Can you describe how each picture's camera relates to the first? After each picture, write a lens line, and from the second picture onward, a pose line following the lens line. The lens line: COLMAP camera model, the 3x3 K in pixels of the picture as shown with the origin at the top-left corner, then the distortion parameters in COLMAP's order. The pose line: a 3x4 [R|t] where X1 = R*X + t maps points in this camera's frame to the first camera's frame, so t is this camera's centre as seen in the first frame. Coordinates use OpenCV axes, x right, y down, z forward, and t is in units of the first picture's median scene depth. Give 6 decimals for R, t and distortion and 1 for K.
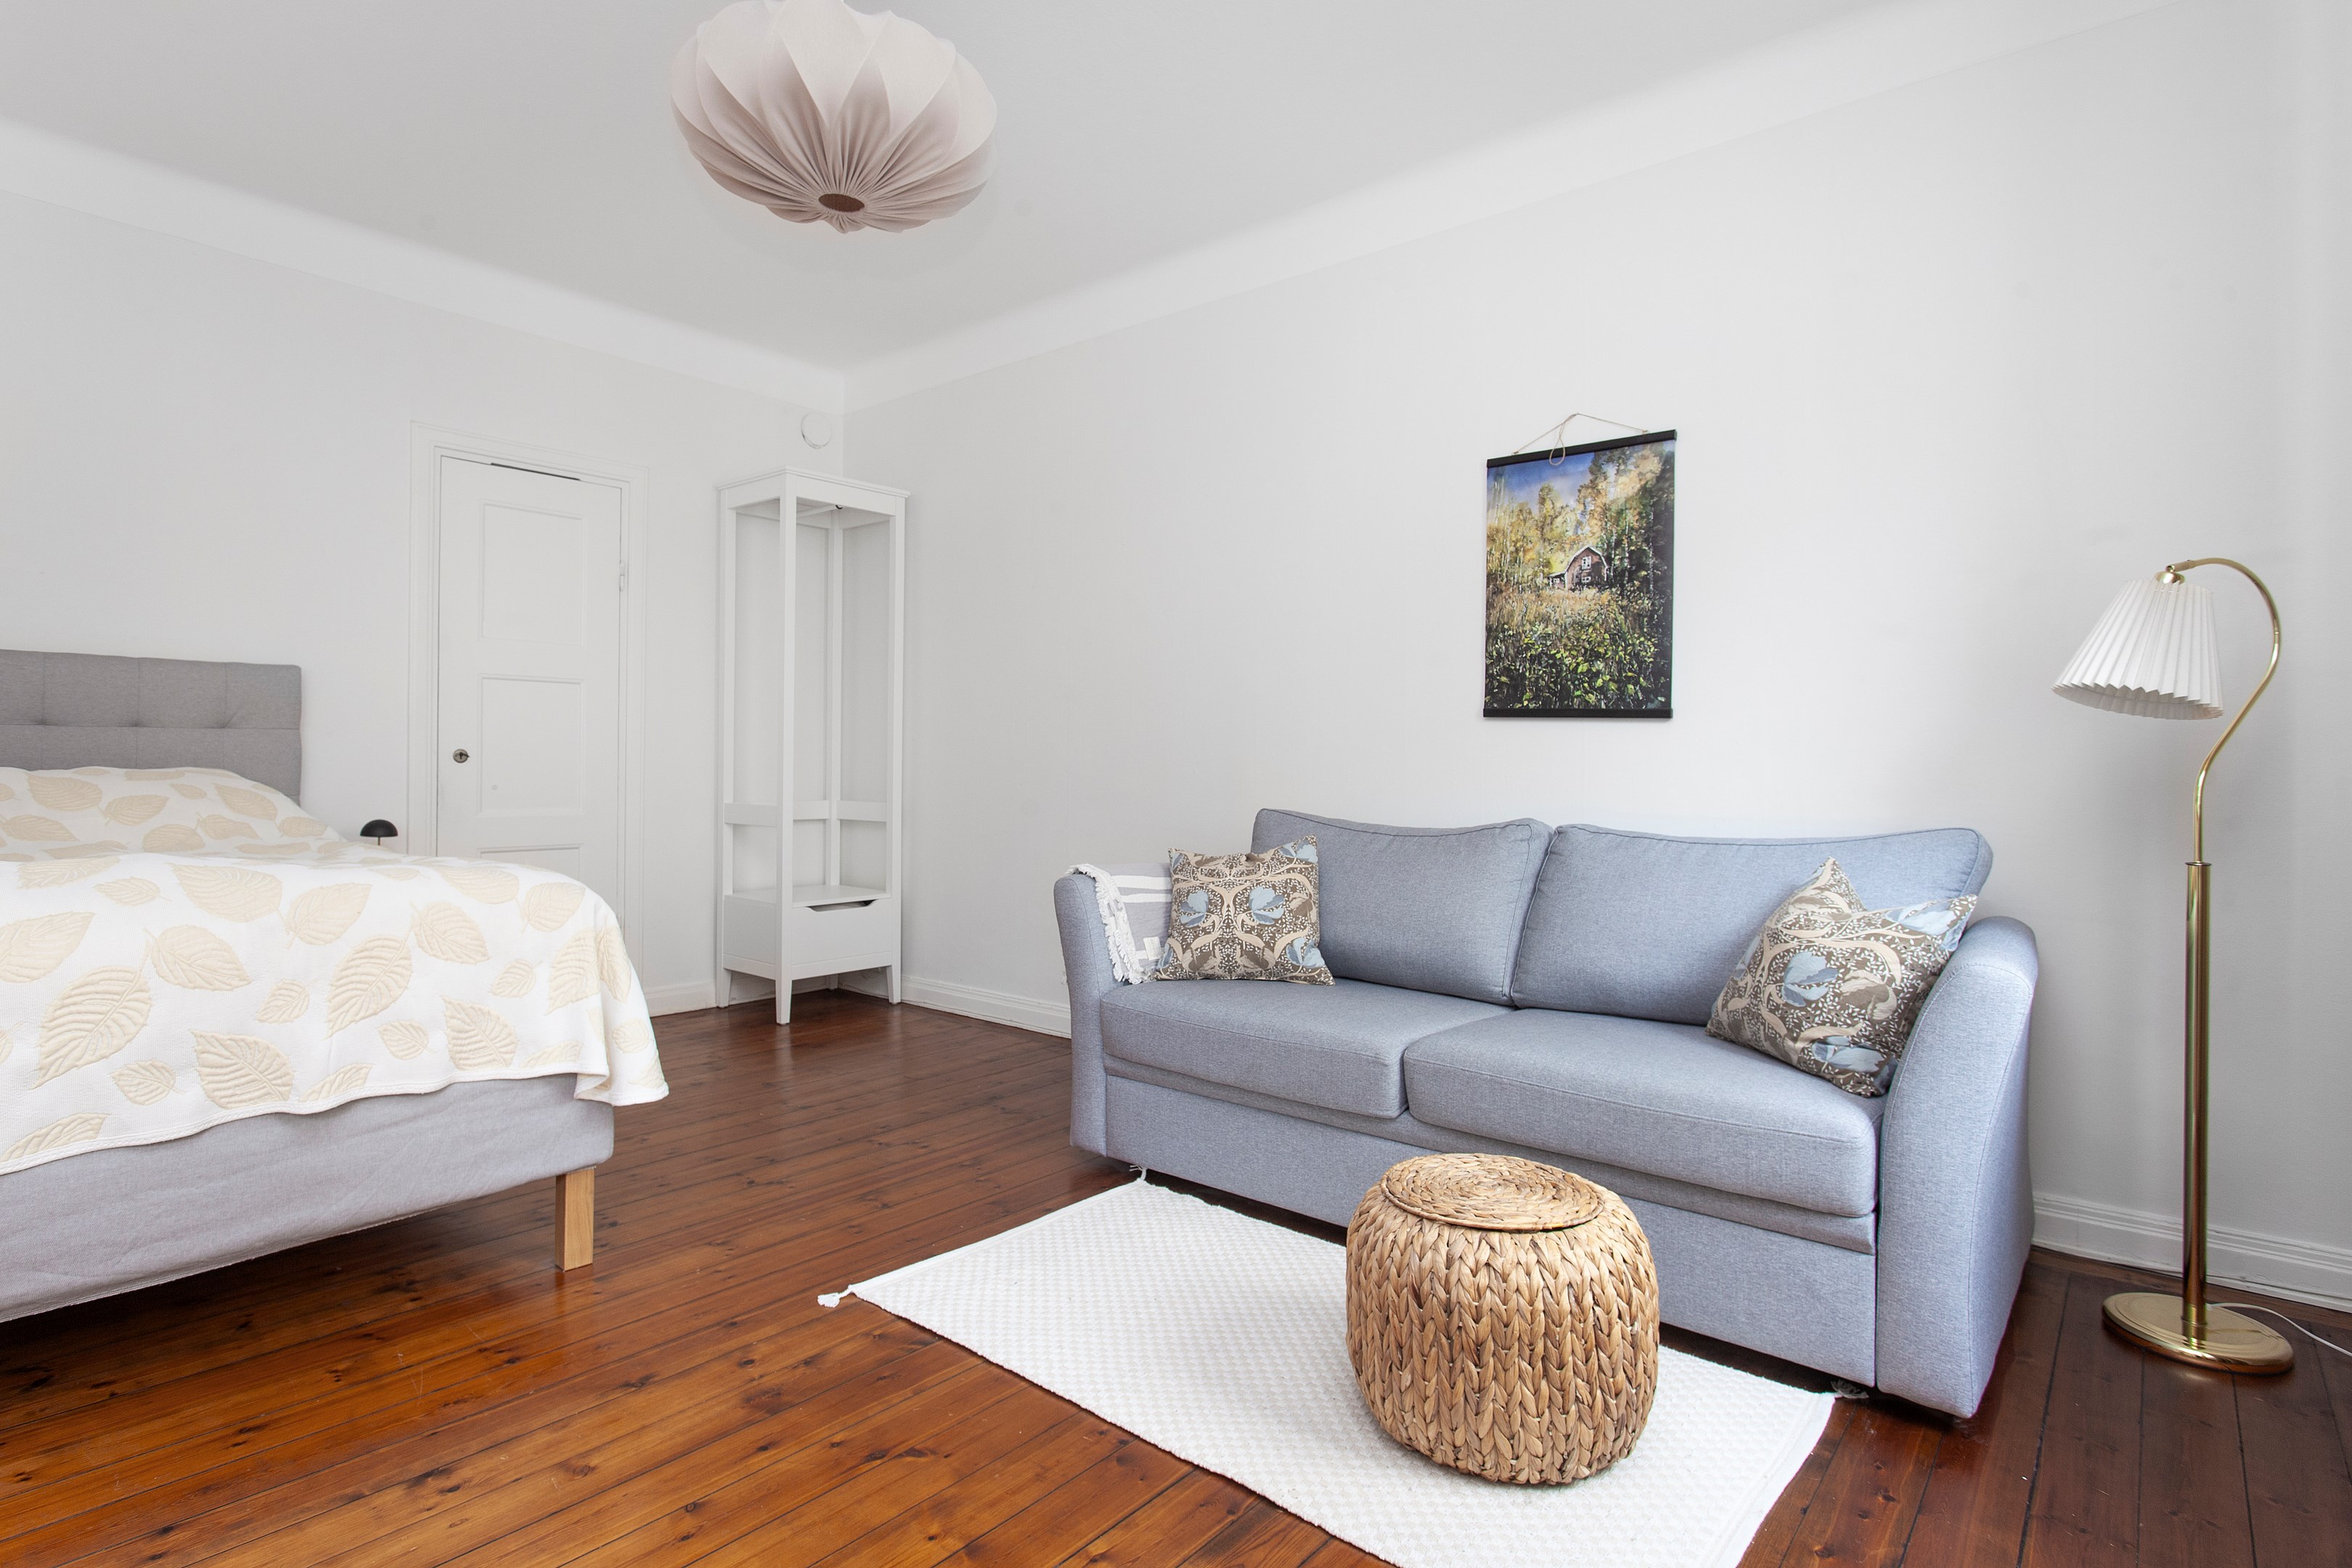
lens RADIAL K [[1119.6, 0, 1176.0], [0, 1119.6, 784.0], [0, 0, 1]] dist [-0.011801, 0.001138]
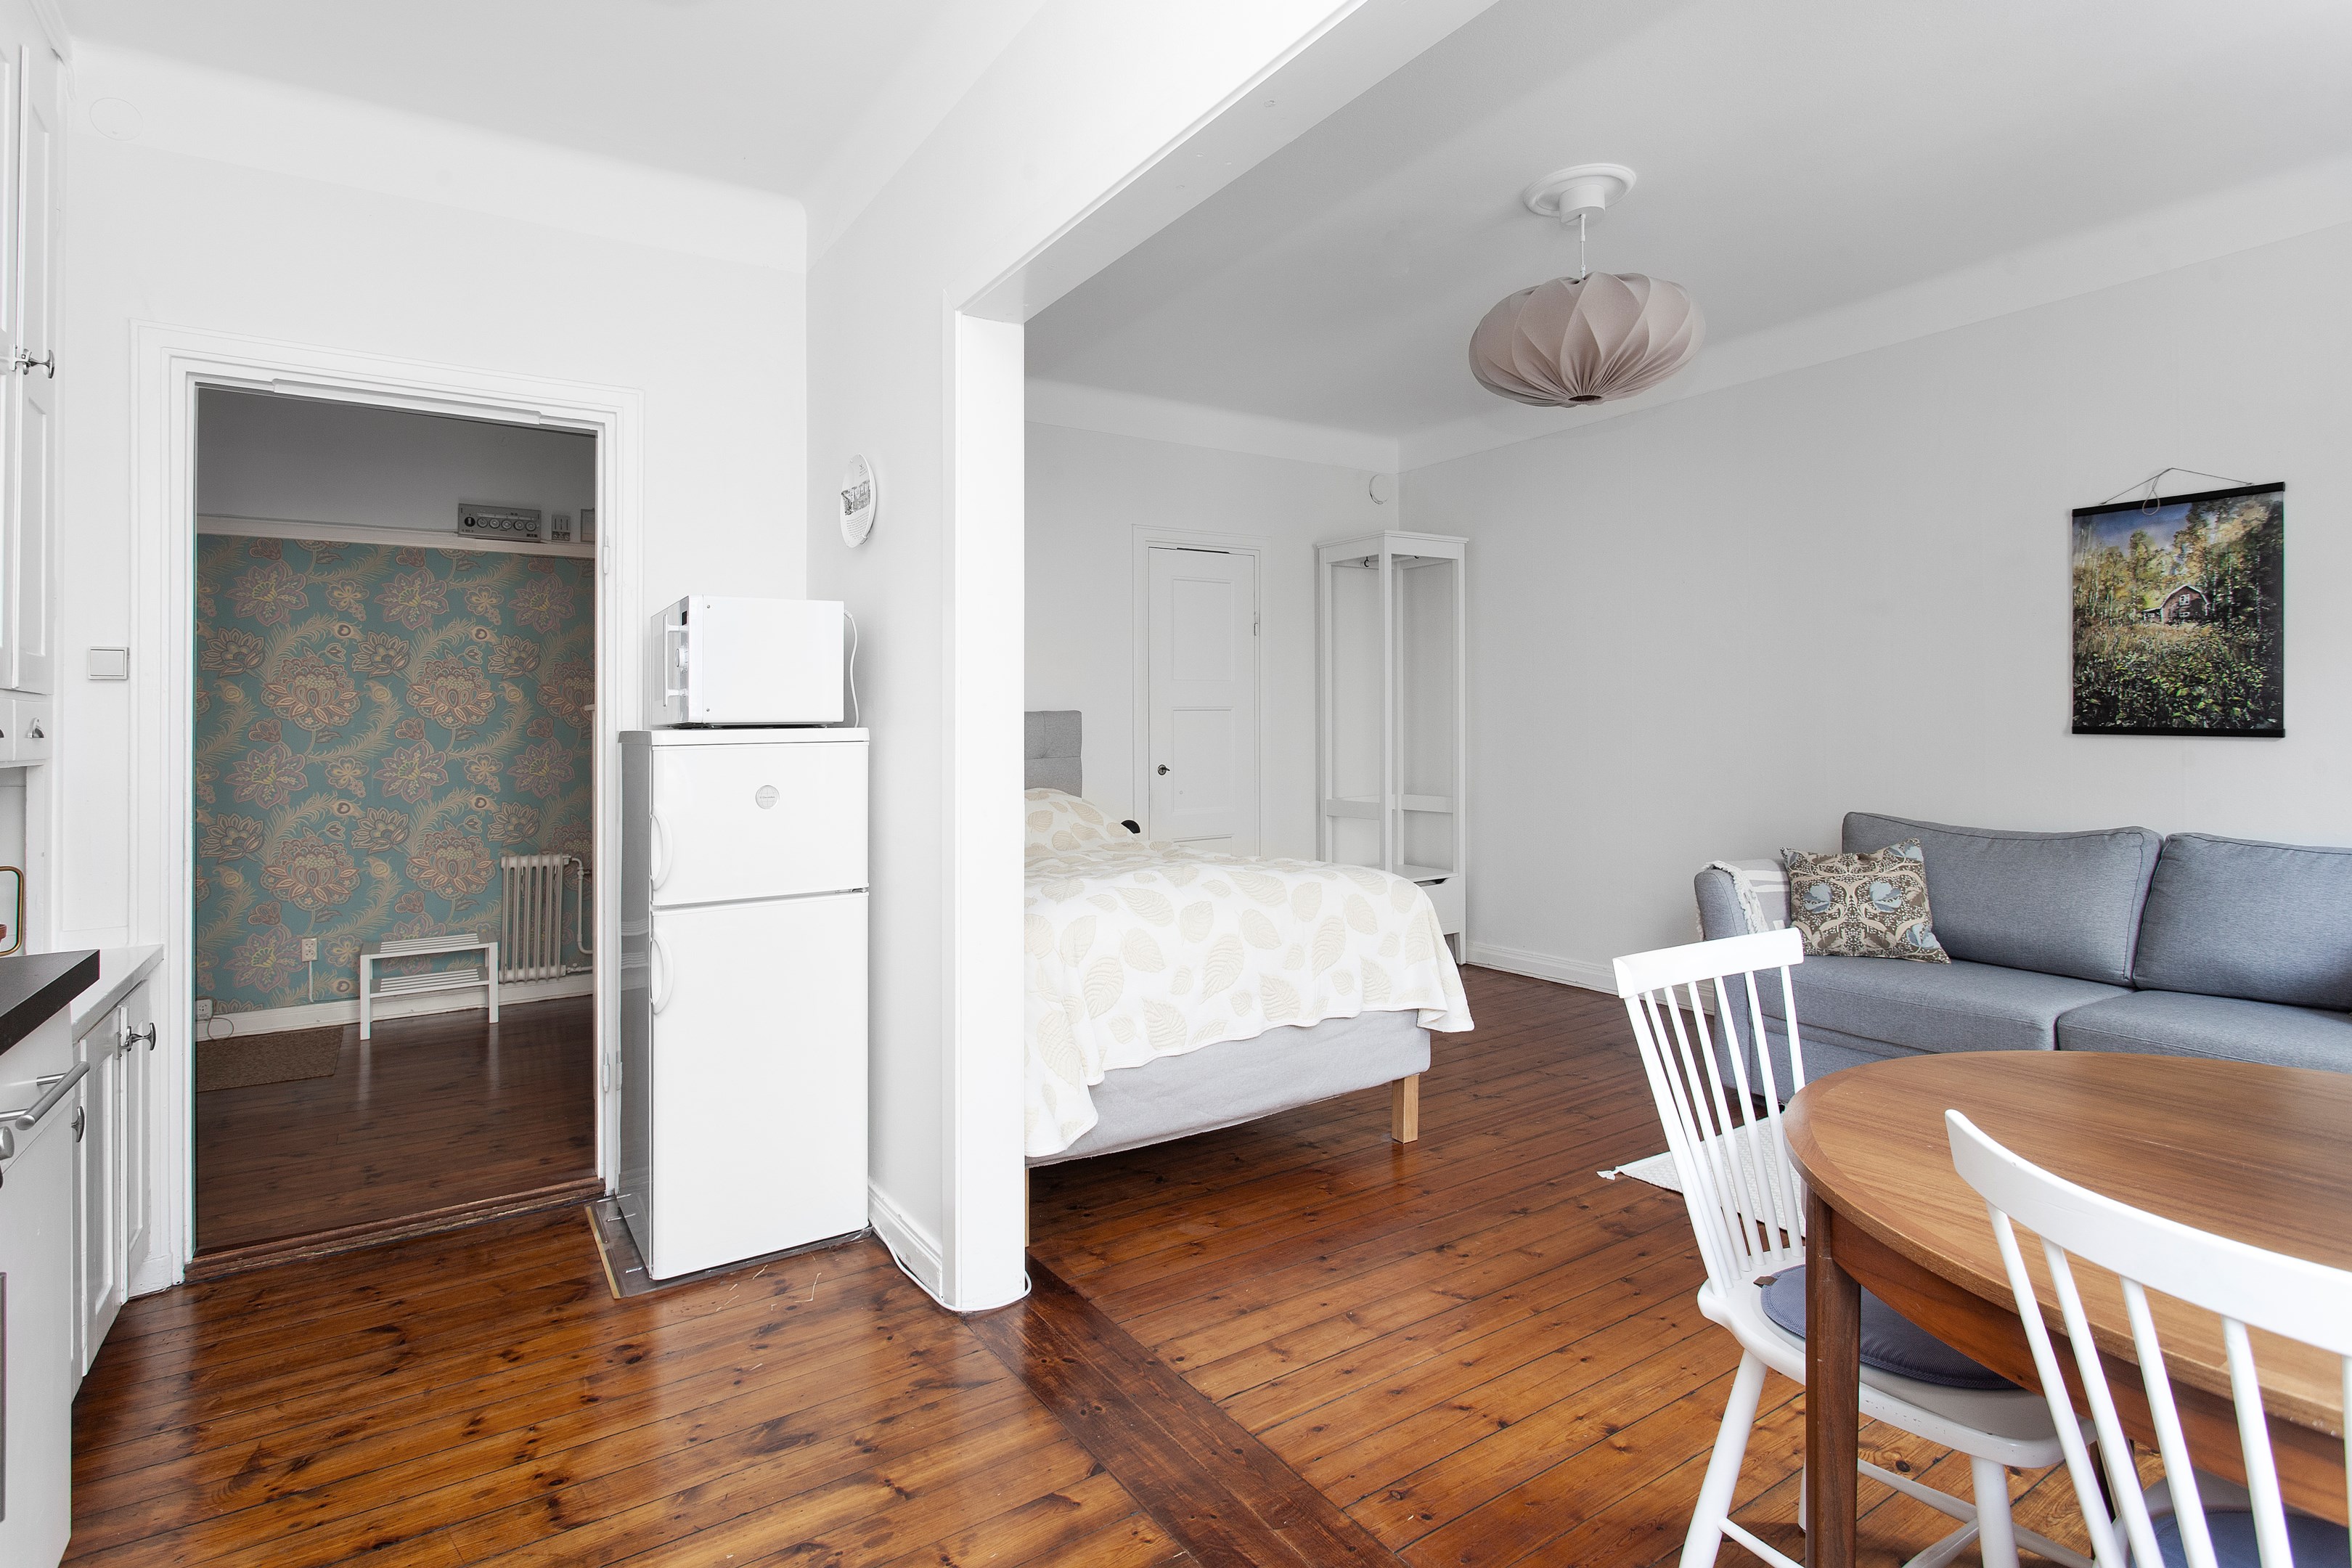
lens RADIAL K [[1169.3, 0, 1166.6], [0, 1169.3, 732.3], [0, 0, 1]] dist [0.003923, 0.002406]
pose [[0.965458, -0.018507, -0.259900, -0.332850], [0.017994, 0.999829, -0.004351, -0.078467], [0.259936, -0.000476, 0.965626, -0.433647]]
